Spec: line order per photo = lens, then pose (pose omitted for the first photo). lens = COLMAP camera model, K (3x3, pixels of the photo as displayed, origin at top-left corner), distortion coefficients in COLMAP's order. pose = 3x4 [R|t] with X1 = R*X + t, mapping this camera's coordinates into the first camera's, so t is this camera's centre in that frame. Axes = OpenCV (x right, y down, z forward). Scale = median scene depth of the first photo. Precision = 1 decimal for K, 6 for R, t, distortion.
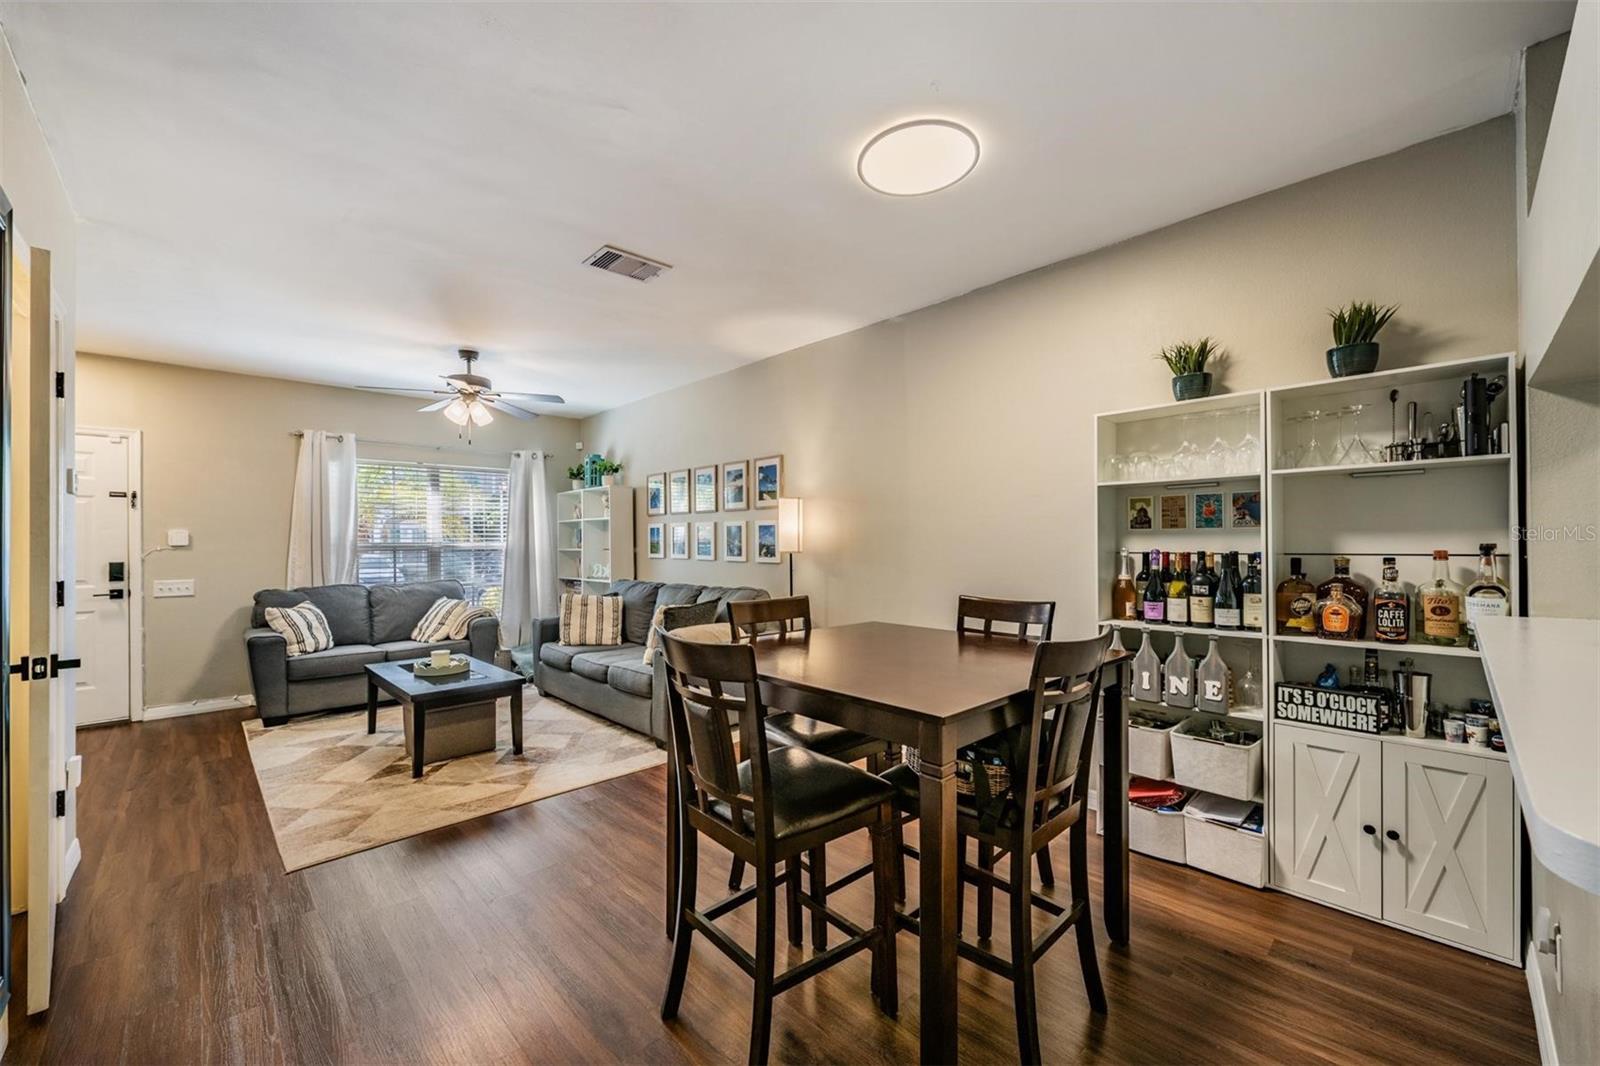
lens RADIAL K [[625.5, 0, 801.7], [0, 625.5, 541.2], [0, 0, 1]] dist [0.002127, 0.000158]
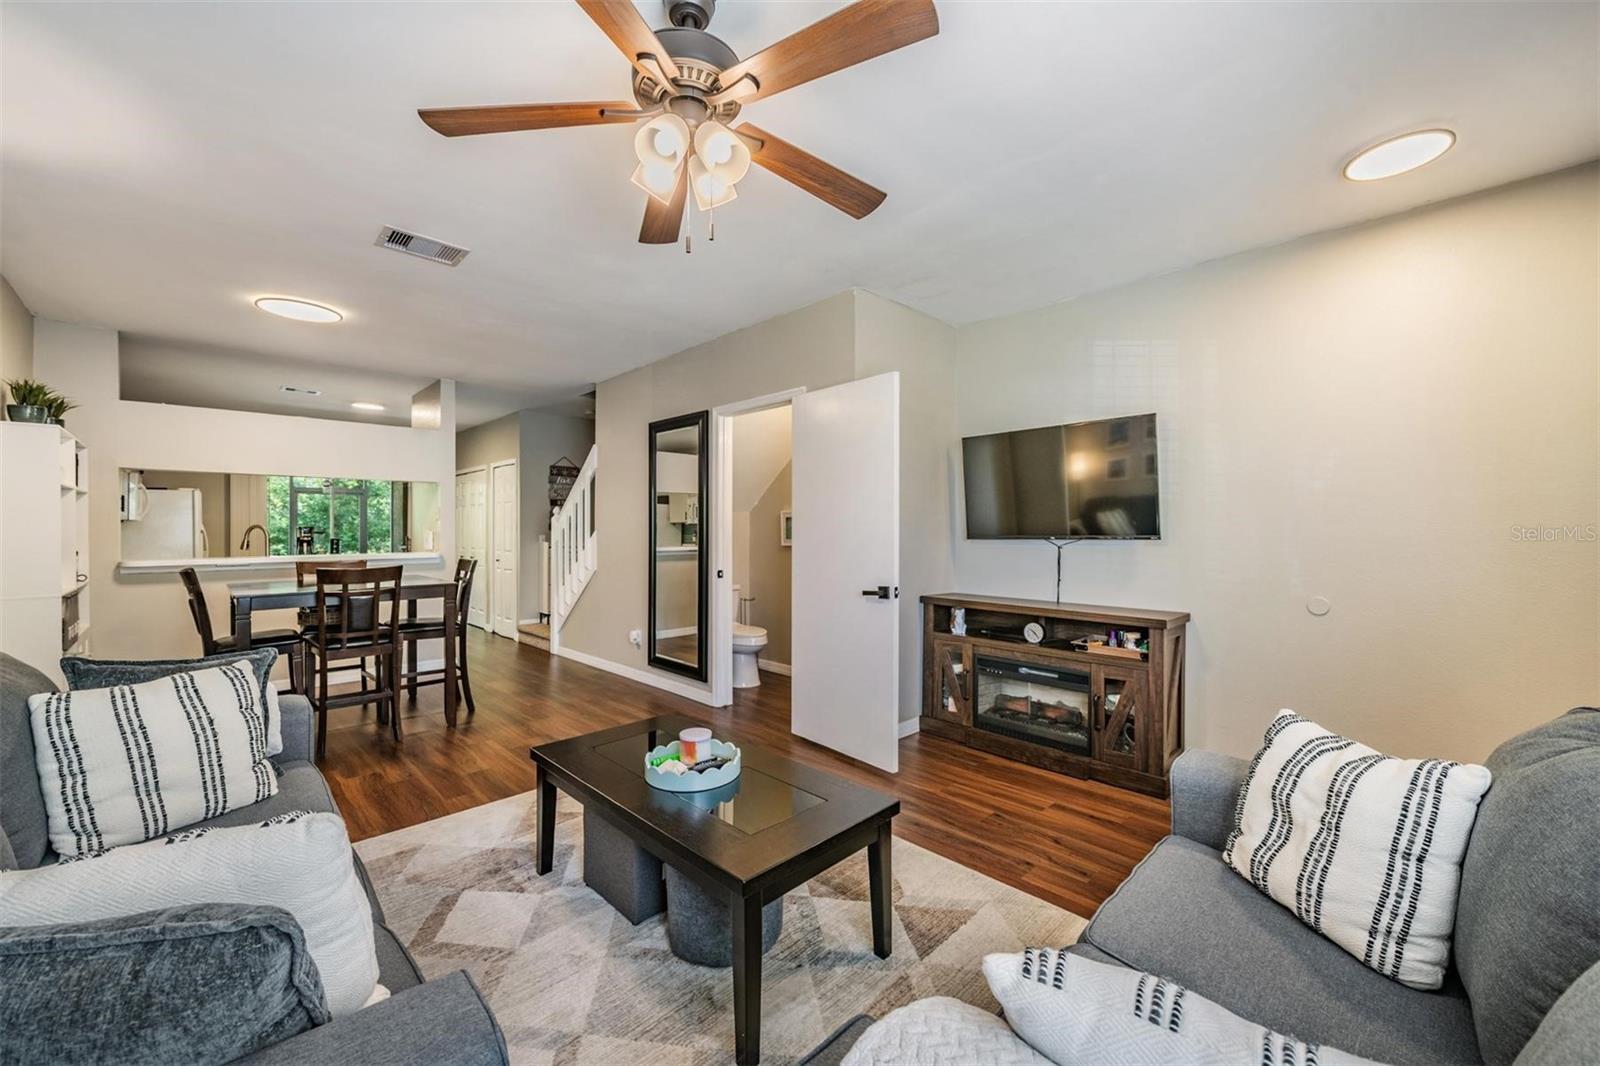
lens RADIAL K [[621.9, 0, 800.0], [0, 621.9, 533.0], [0, 0, 1]] dist [-0.000379, -0.000750]
pose [[-0.999966, 0.004956, -0.006647, -0.576814], [0.004951, 0.999987, 0.000826, 0.008875], [0.006651, 0.000793, -0.999978, 1.324168]]
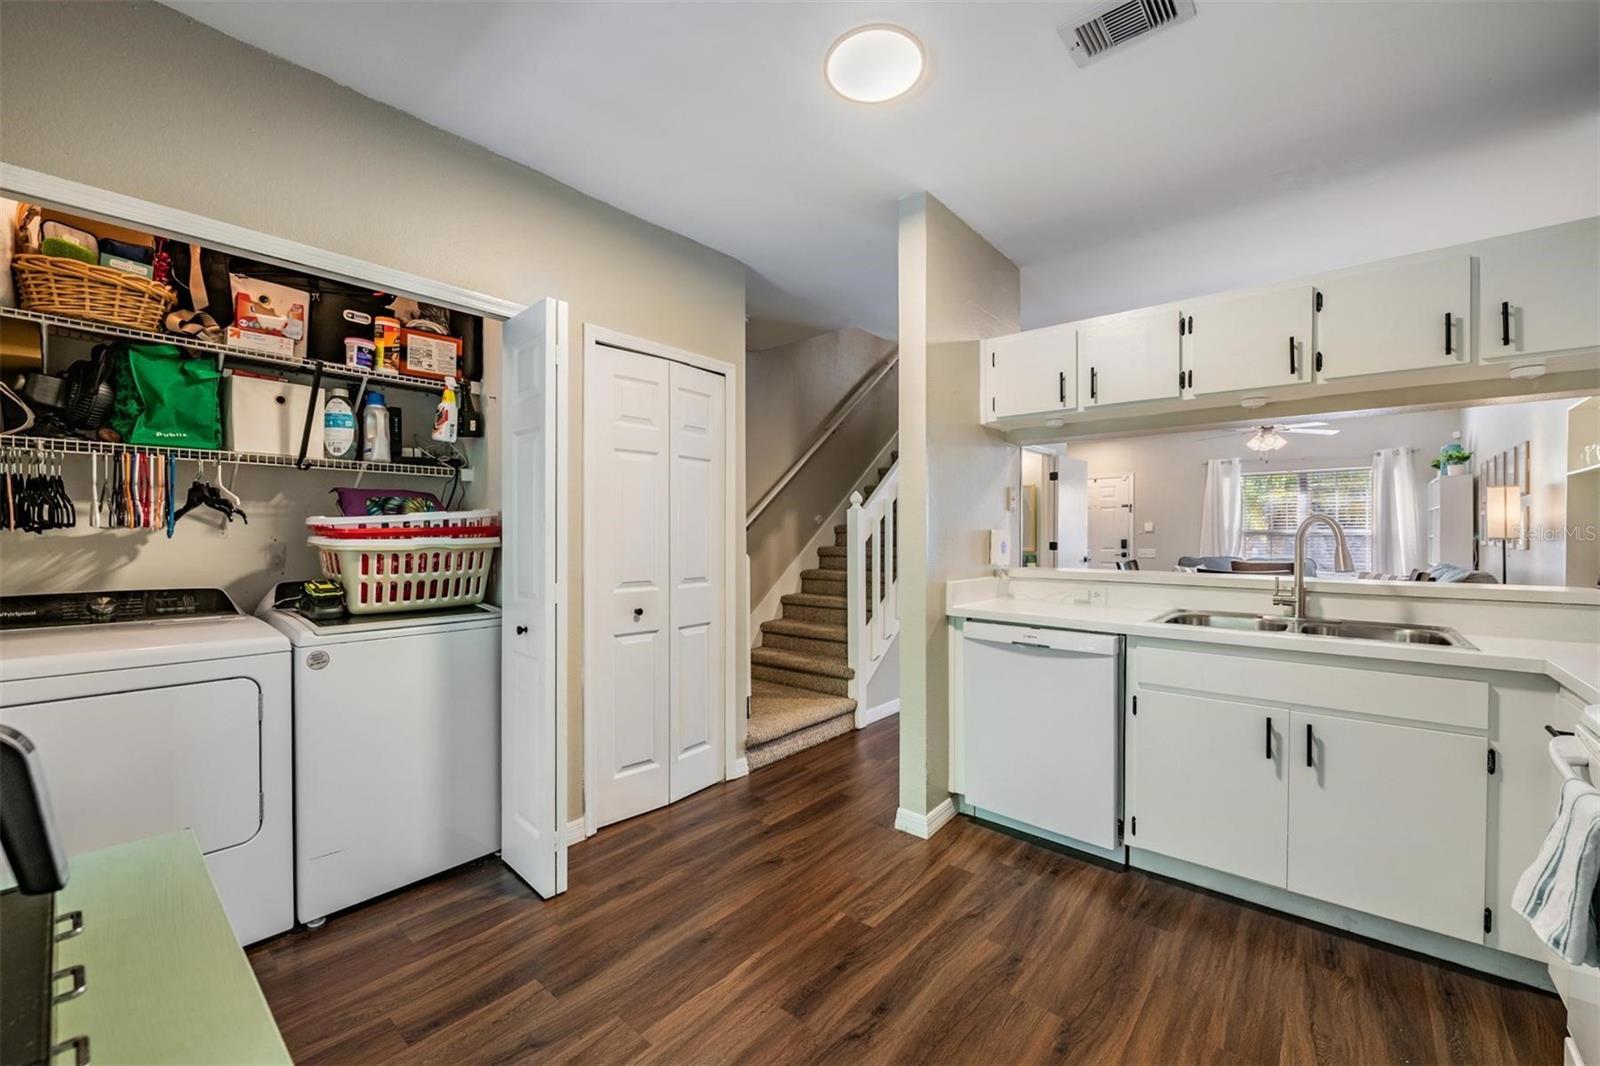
lens RADIAL K [[632.9, 0, 798.1], [0, 632.9, 536.5], [0, 0, 1]] dist [-0.009751, -0.003777]
pose [[0.094815, 0.011121, -0.995433, 0.832644], [-0.000479, 0.999938, 0.011126, 0.002856], [0.995495, -0.000578, 0.094815, -0.243149]]
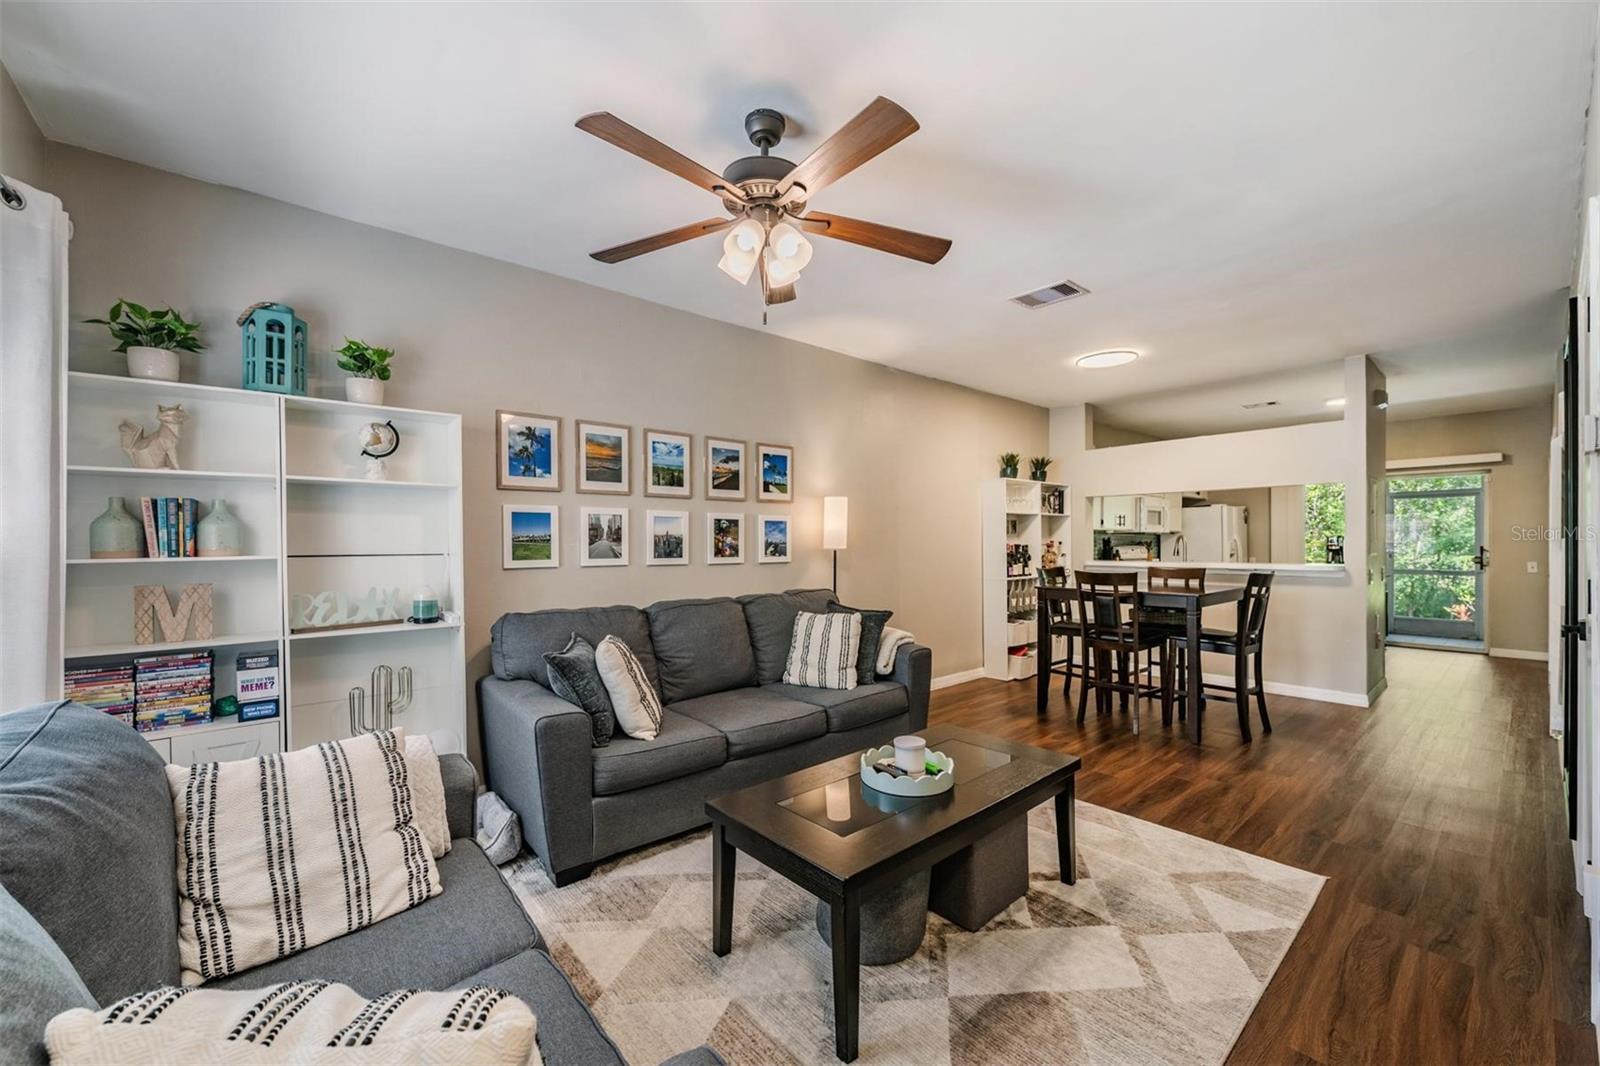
lens RADIAL K [[624.6, 0, 800.9], [0, 624.6, 547.4], [0, 0, 1]] dist [-0.001701, -0.000518]
pose [[0.061194, -0.003640, 0.998119, -0.964085], [0.003058, 0.999989, 0.003460, 0.009825], [-0.998121, 0.002841, 0.061204, 0.922269]]
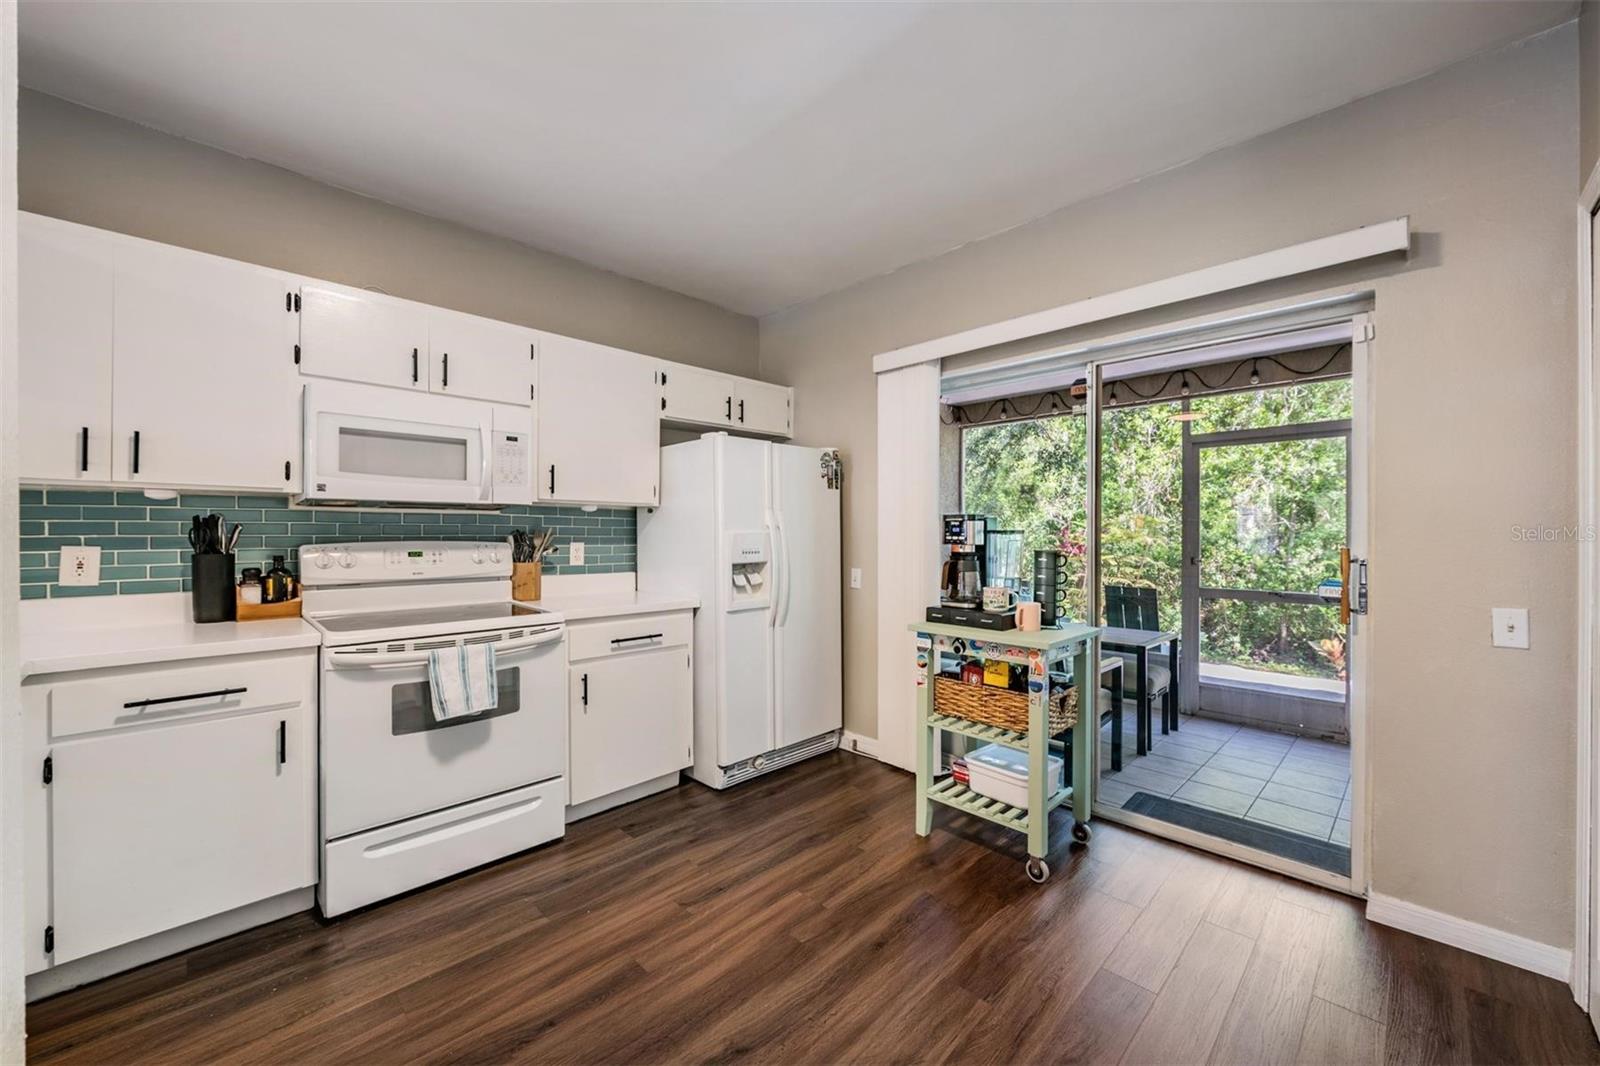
lens RADIAL K [[614.8, 0, 801.8], [0, 614.8, 533.2], [0, 0, 1]] dist [0.000232, -0.000263]
pose [[-0.018516, 0.003252, 0.999823, 0.180331], [-0.000958, 0.999994, -0.003270, 0.007317], [-0.999828, -0.001019, -0.018513, -0.206503]]
